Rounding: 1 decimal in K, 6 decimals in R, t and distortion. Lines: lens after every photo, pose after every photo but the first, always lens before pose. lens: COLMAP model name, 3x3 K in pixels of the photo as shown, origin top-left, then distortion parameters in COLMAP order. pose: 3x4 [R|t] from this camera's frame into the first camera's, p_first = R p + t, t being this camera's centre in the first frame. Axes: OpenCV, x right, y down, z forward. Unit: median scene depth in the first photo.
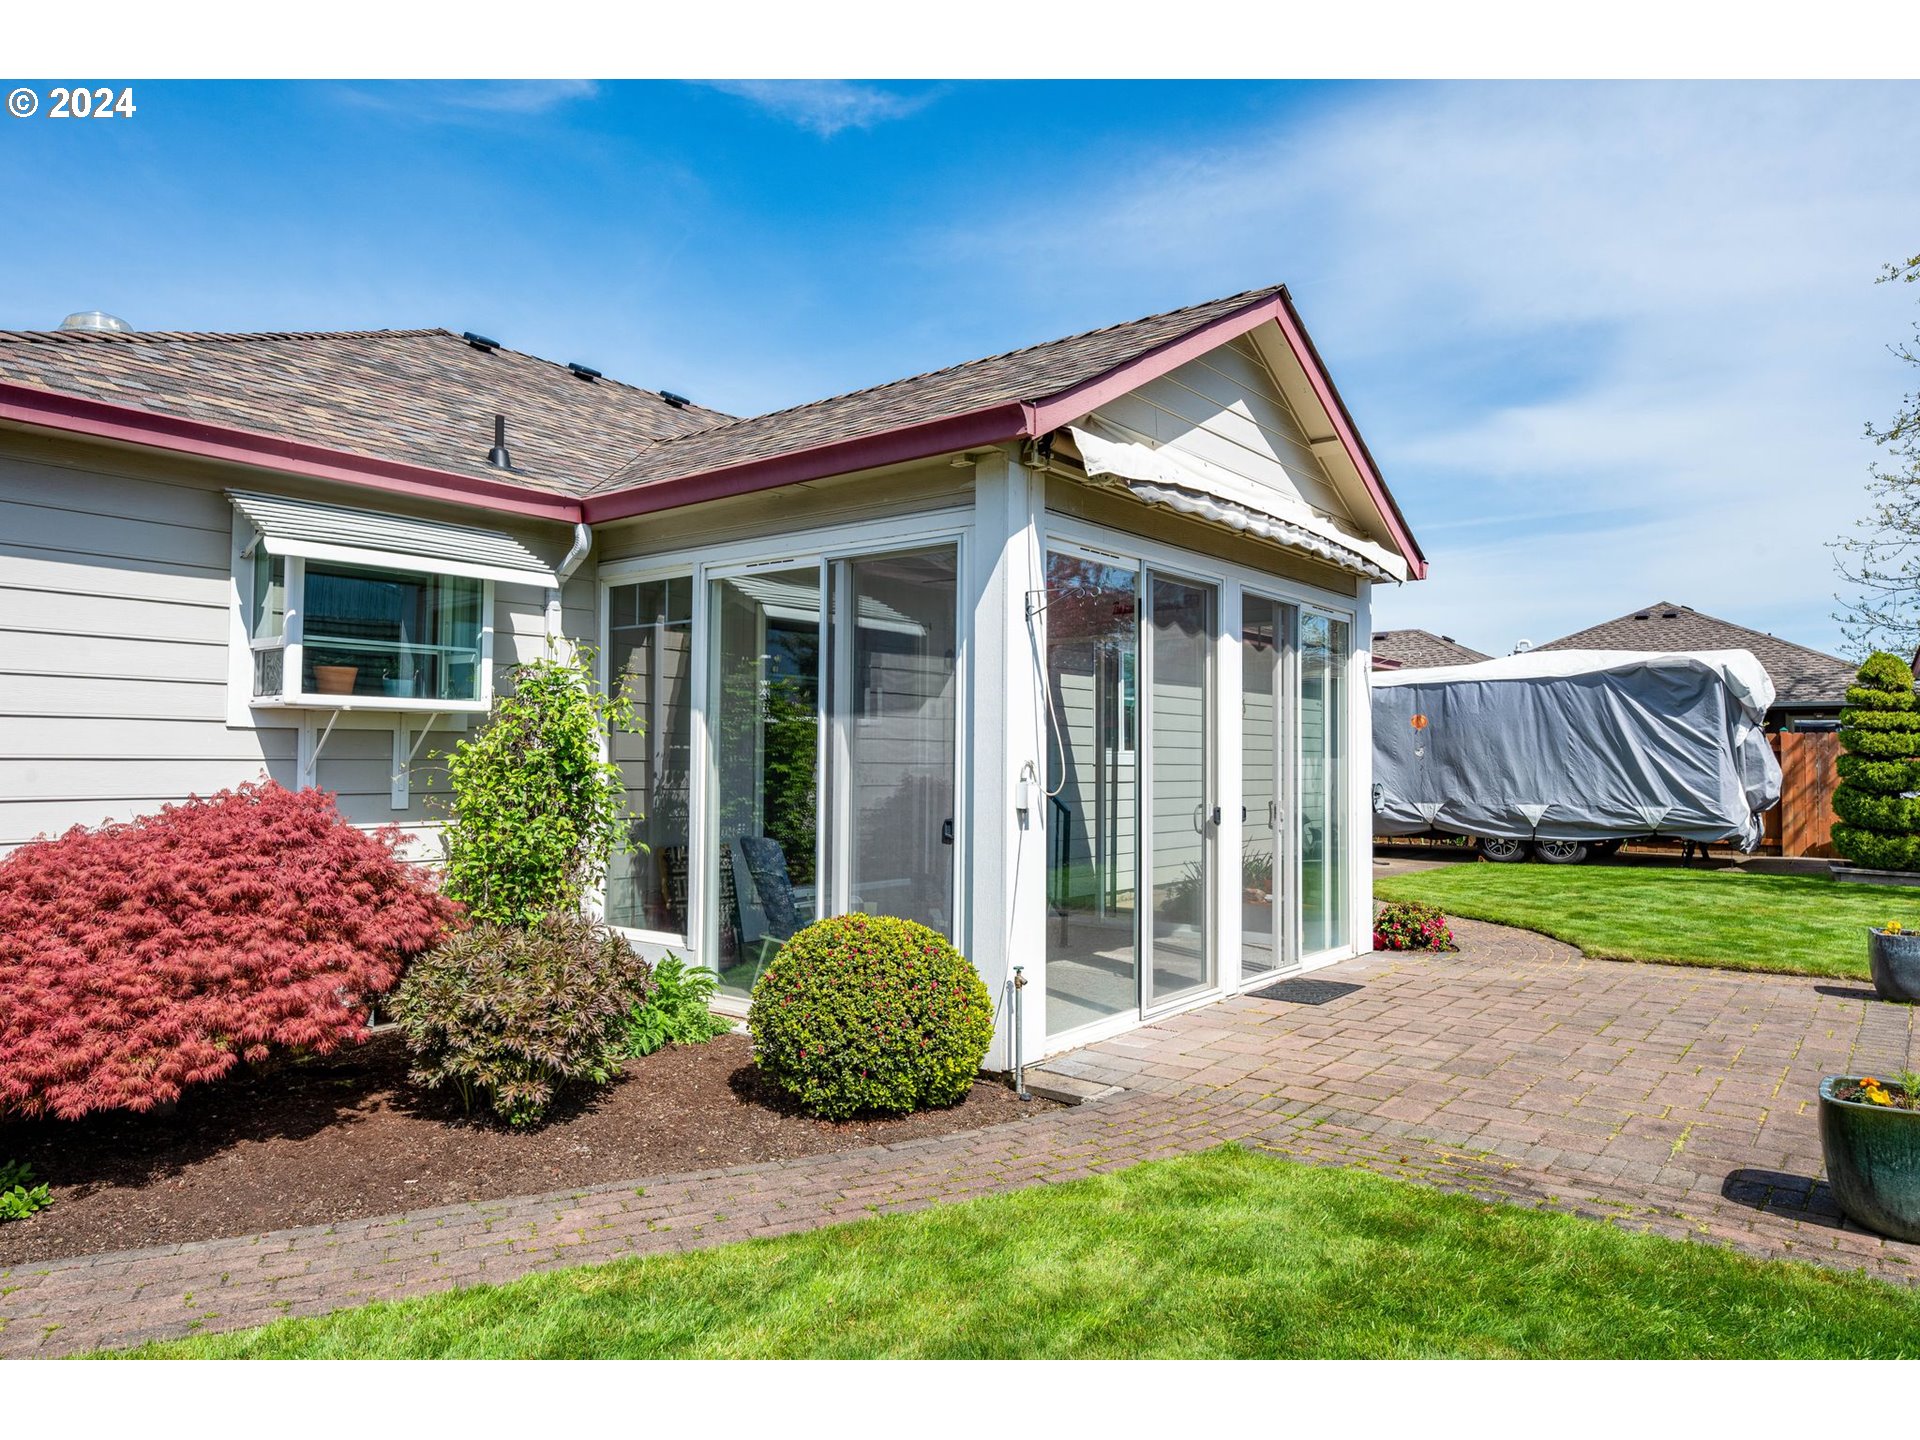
lens RADIAL K [[1236.0, 0, 960.0], [0, 1236.0, 720.0], [0, 0, 1]] dist [0.015415, -0.000805]
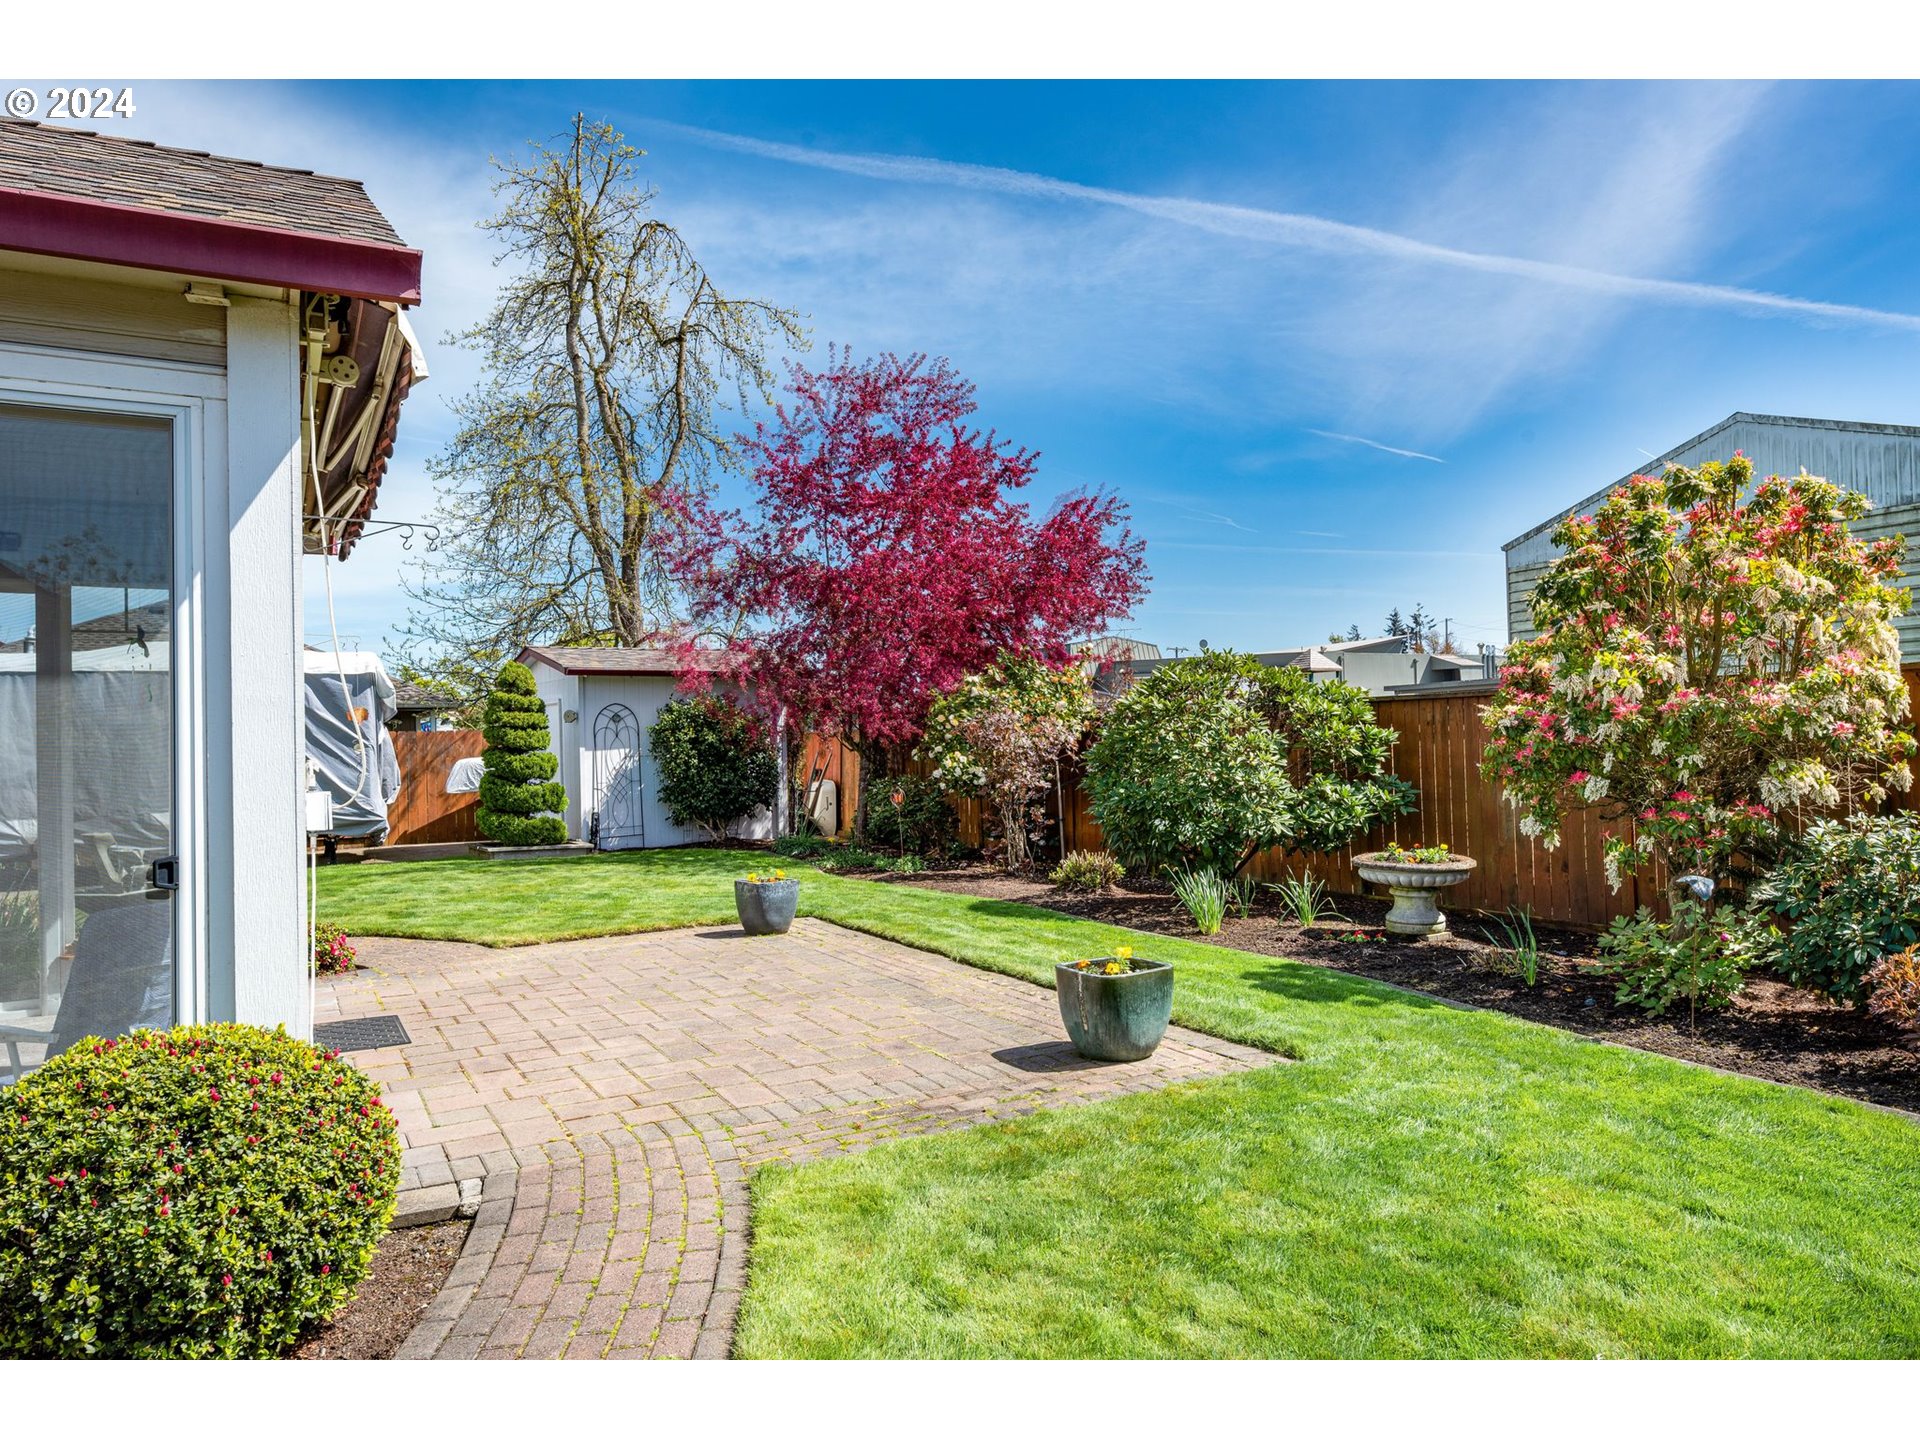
lens RADIAL K [[1236.0, 0, 960.0], [0, 1236.0, 720.0], [0, 0, 1]] dist [0.015415, -0.000805]
pose [[0.383496, 0.006599, 0.923519, -0.068356], [-0.004497, 0.999976, -0.005278, 0.001840], [-0.923531, -0.002129, 0.383517, 0.061190]]
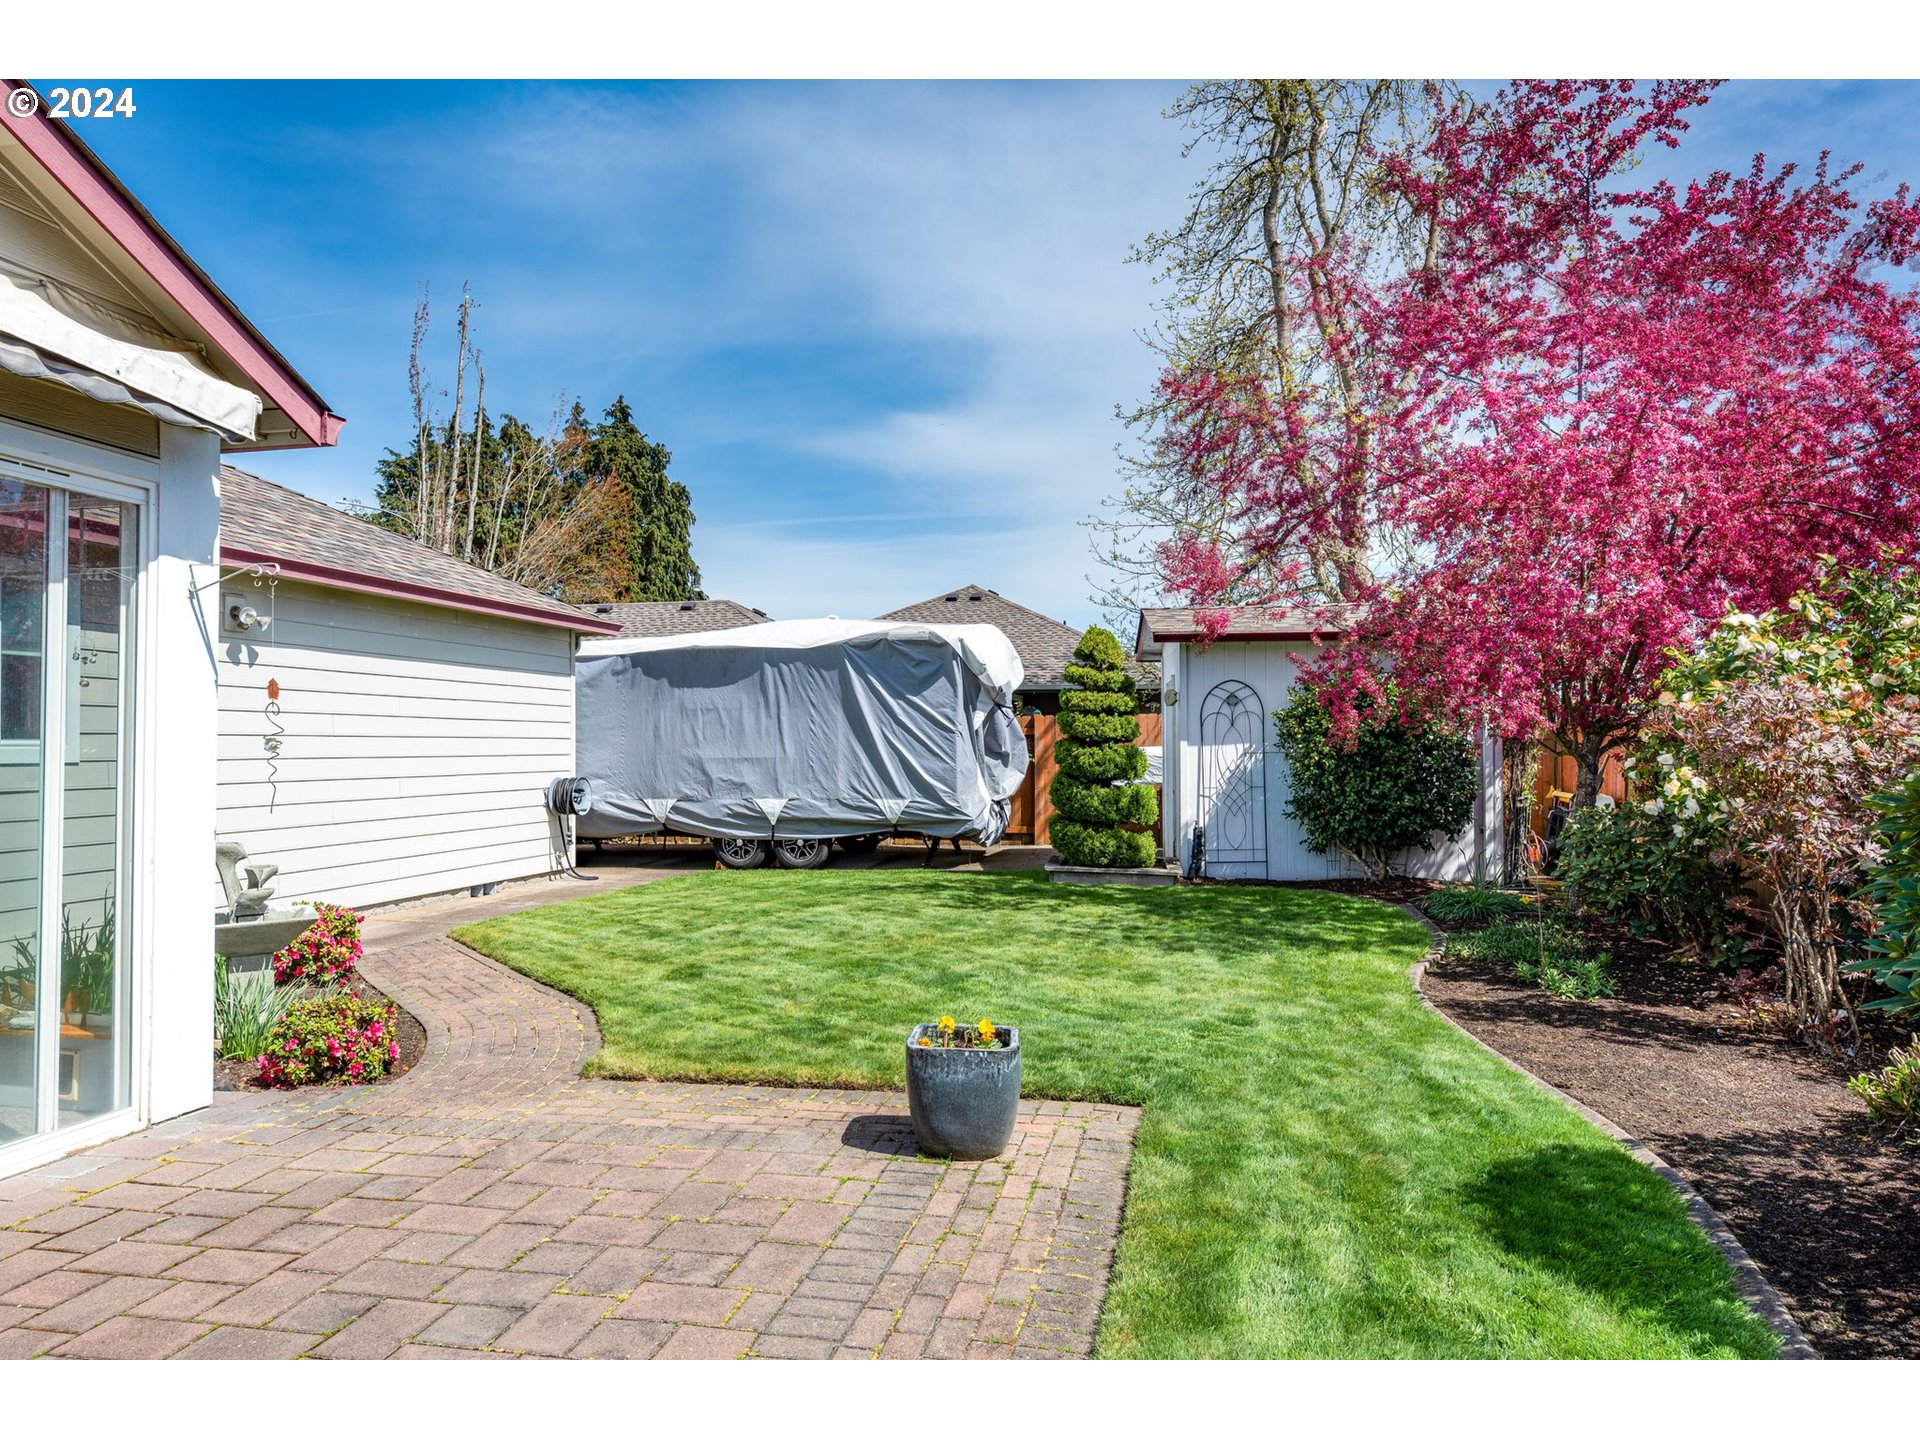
lens RADIAL K [[1236.0, 0, 960.0], [0, 1236.0, 720.0], [0, 0, 1]] dist [0.015415, -0.000805]
pose [[0.896720, 0.003130, 0.442587, 0.093858], [-0.009806, 0.999870, 0.012798, 0.001160], [-0.442490, -0.015816, 0.896634, 0.086737]]
